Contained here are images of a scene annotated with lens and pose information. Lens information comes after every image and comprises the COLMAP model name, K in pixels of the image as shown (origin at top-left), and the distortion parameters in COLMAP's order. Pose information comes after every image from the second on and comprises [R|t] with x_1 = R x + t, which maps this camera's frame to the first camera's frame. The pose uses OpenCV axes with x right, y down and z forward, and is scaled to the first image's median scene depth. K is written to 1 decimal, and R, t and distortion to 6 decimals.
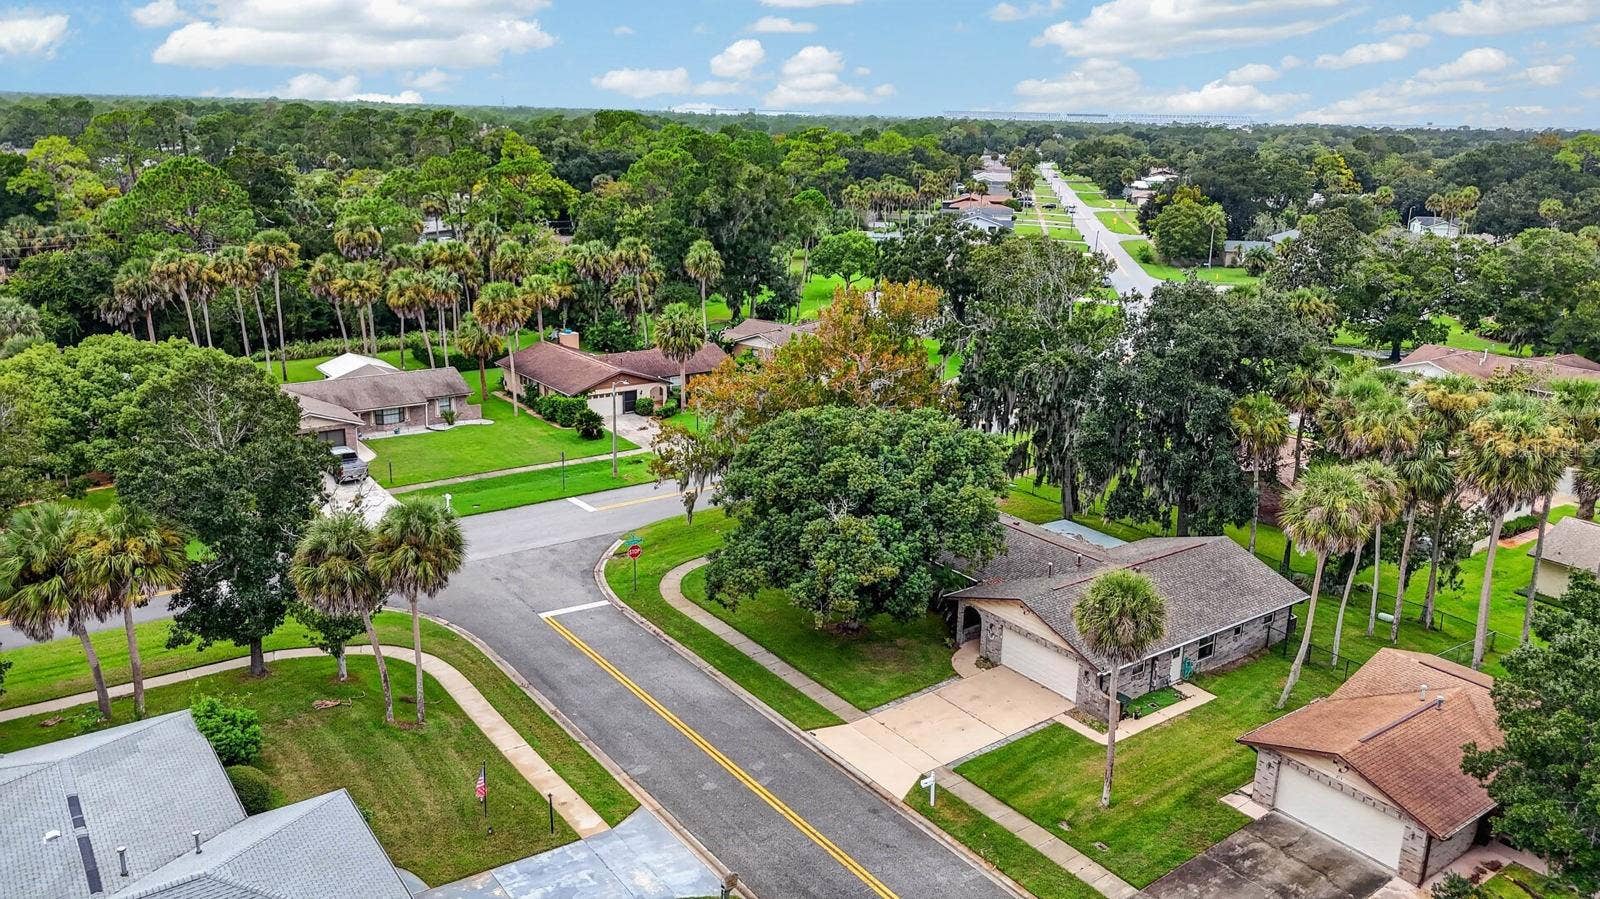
lens RADIAL K [[1193.4, 0, 800.0], [0, 1193.4, 449.5], [0, 0, 1]] dist [-0.001215, -0.000822]
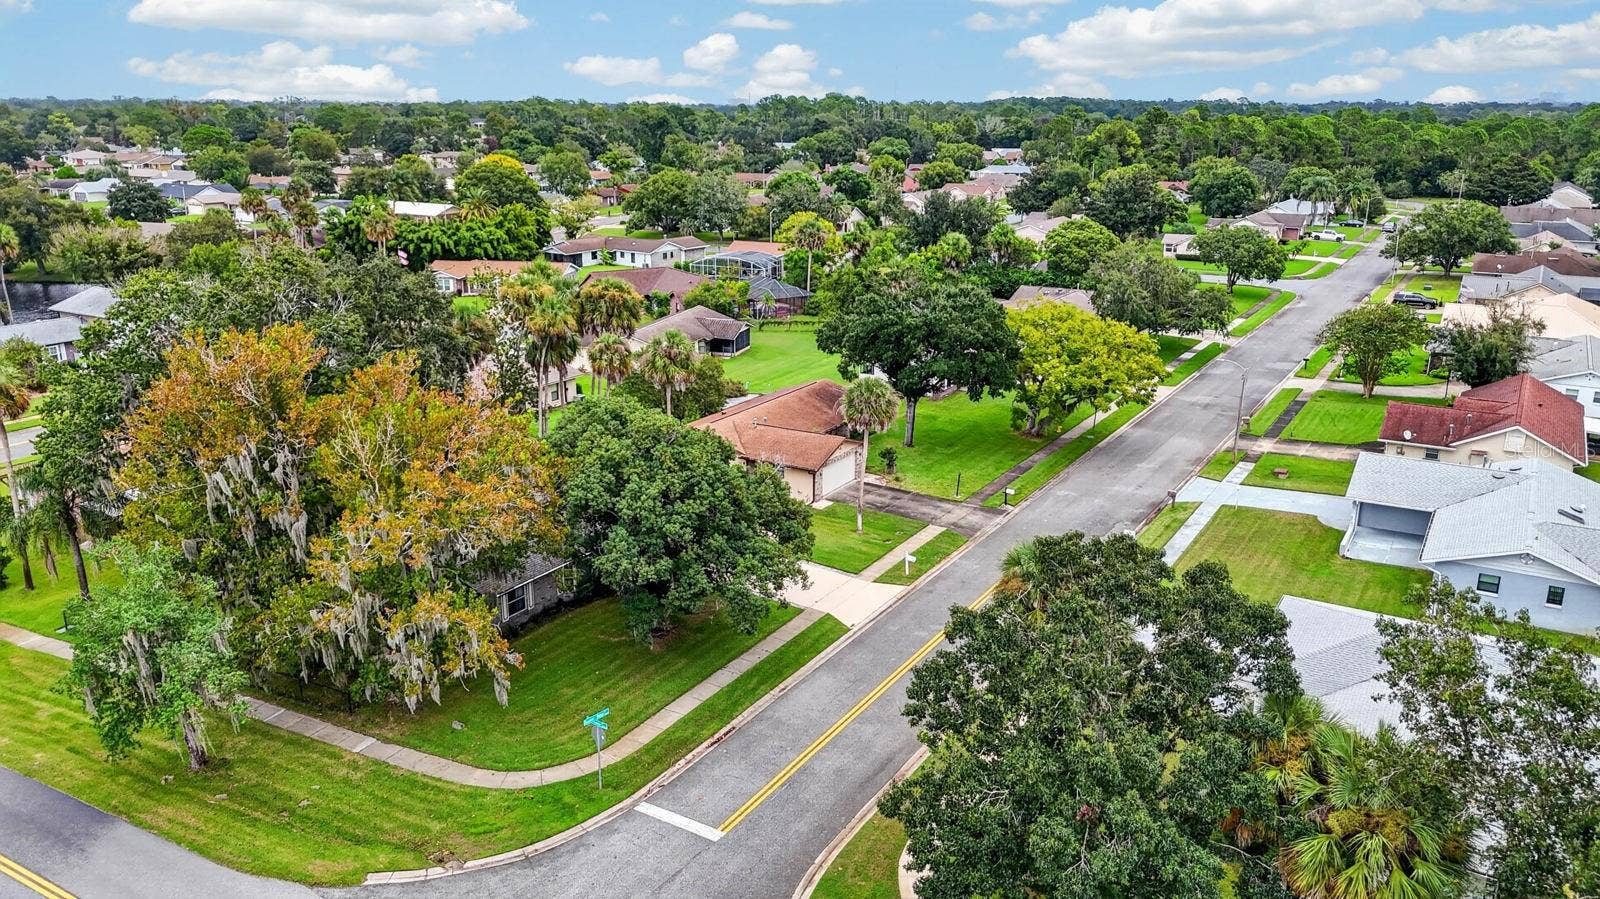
lens RADIAL K [[1193.4, 0, 800.0], [0, 1193.4, 449.5], [0, 0, 1]] dist [-0.001215, -0.000822]
pose [[-0.380610, -0.287268, 0.878984, -0.948200], [0.255815, 0.880722, 0.398607, -0.397677], [-0.888648, 0.376571, -0.261724, 1.265646]]
